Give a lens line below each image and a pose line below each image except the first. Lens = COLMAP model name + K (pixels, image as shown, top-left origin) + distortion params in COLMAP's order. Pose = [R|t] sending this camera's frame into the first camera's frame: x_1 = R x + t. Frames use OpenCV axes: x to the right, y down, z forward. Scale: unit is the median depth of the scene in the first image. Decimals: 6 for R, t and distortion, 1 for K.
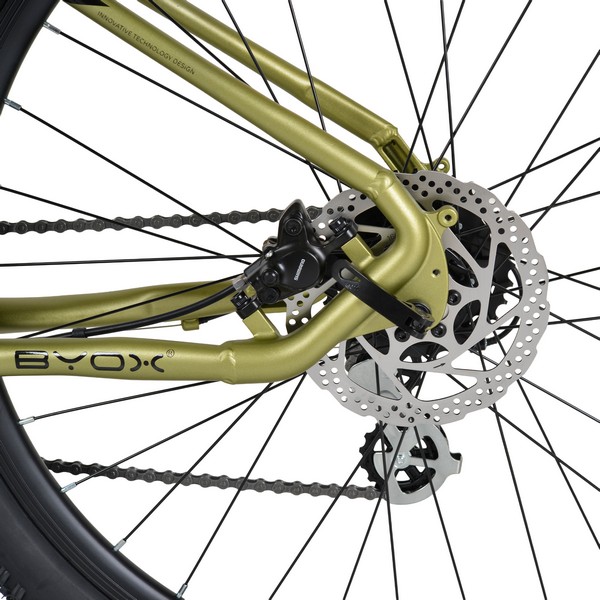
lens RADIAL K [[1758.2, 0, 300.2], [0, 1758.2, 300.4], [0, 0, 1]] dist [-0.230794, 0.000000]
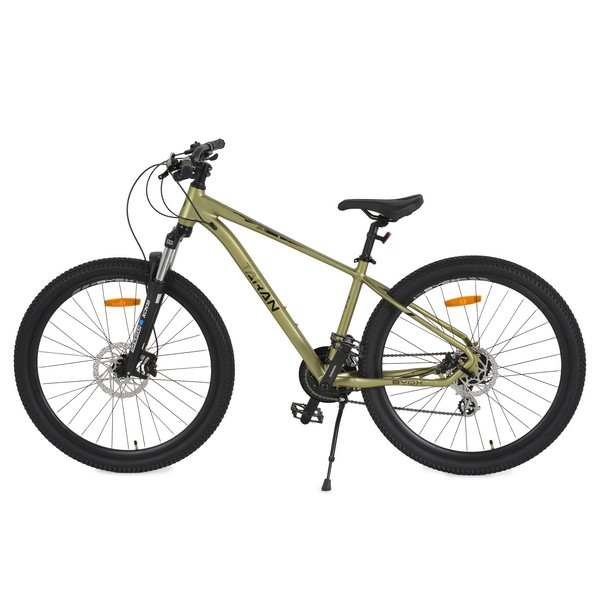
lens RADIAL K [[1758.2, 0, 299.7], [0, 1758.2, 299.5], [0, 0, 1]] dist [-0.230794, 0.000000]
pose [[0.999853, 0.014566, -0.009056, -0.376511], [-0.015062, 0.998238, -0.057386, 0.087682], [0.008204, 0.057514, 0.998311, -3.950432]]
